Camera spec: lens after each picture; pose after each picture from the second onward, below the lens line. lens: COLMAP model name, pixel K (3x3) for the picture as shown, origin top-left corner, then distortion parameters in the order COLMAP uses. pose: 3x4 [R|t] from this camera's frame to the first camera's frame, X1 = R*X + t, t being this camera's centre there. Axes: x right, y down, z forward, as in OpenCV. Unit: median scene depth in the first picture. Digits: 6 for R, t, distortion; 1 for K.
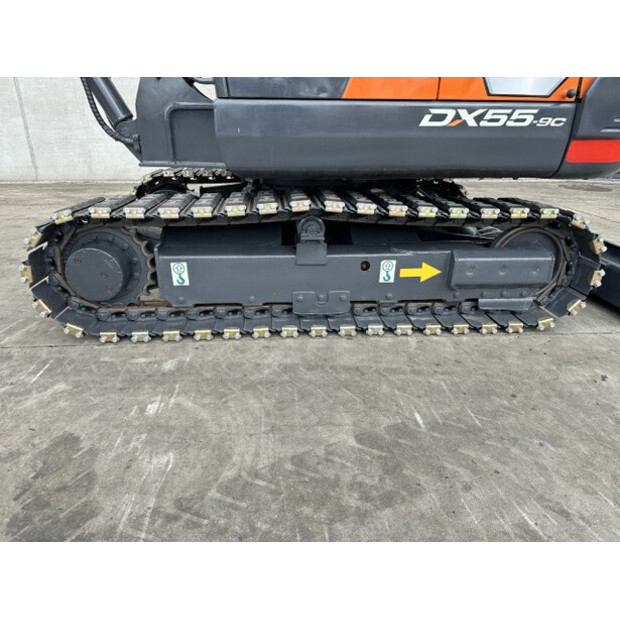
lens RADIAL K [[435.0, 0, 310.8], [0, 435.0, 310.5], [0, 0, 1]] dist [0.065637, -0.083998]
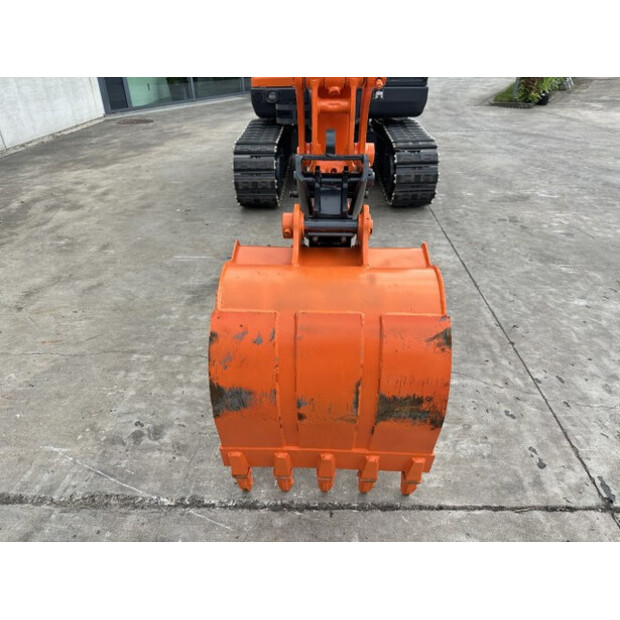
lens RADIAL K [[438.6, 0, 310.5], [0, 438.6, 313.6], [0, 0, 1]] dist [0.047459, -0.073884]
pose [[0.104877, -0.531516, 0.840531, -2.766550], [0.399268, 0.796587, 0.453909, -0.753436], [-0.910816, 0.287993, 0.295761, 1.062918]]
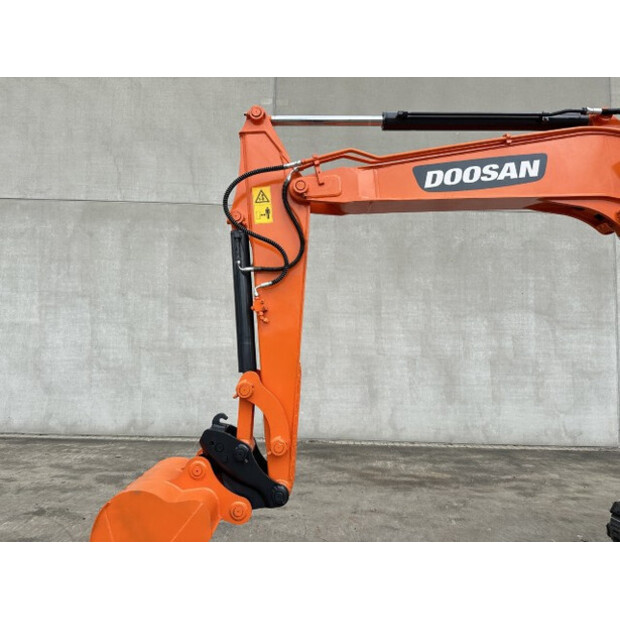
lens RADIAL K [[435.0, 0, 310.8], [0, 435.0, 310.5], [0, 0, 1]] dist [0.065637, -0.083998]
pose [[0.997978, 0.008942, -0.062925, -1.720149], [-0.037228, 0.884677, -0.464716, -0.352878], [0.051513, 0.466119, 0.883221, -0.048066]]
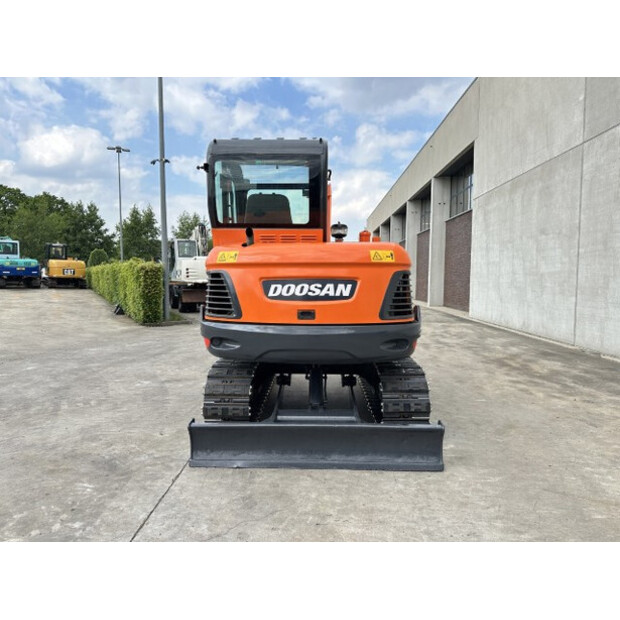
lens RADIAL K [[433.6, 0, 304.3], [0, 433.6, 305.4], [0, 0, 1]] dist [0.066572, -0.085957]
pose [[-0.113177, 0.052756, -0.992173, 2.479356], [-0.390411, 0.915907, 0.093235, -0.831182], [0.913657, 0.397908, -0.083063, 1.439981]]
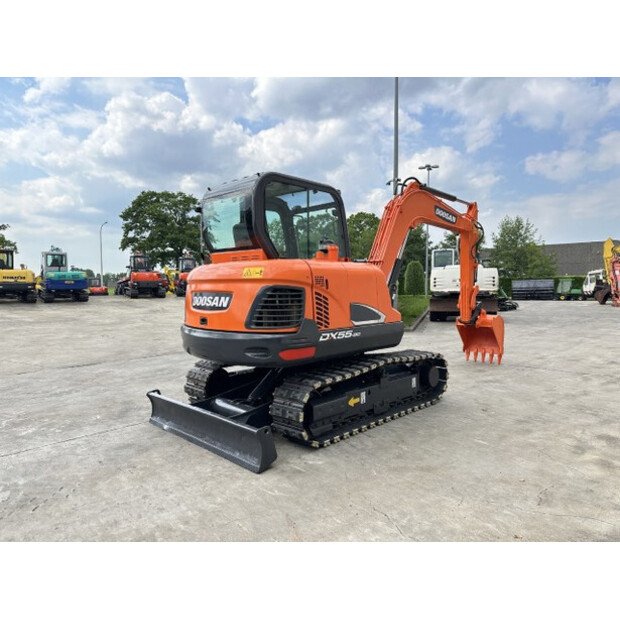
lens RADIAL K [[431.3, 0, 310.0], [0, 431.3, 310.0], [0, 0, 1]] dist [0.069355, -0.088027]
pose [[-0.755346, 0.028588, -0.654703, 1.797106], [-0.259808, 0.904116, 0.339226, -1.537103], [0.601625, 0.426329, -0.675493, 3.024538]]
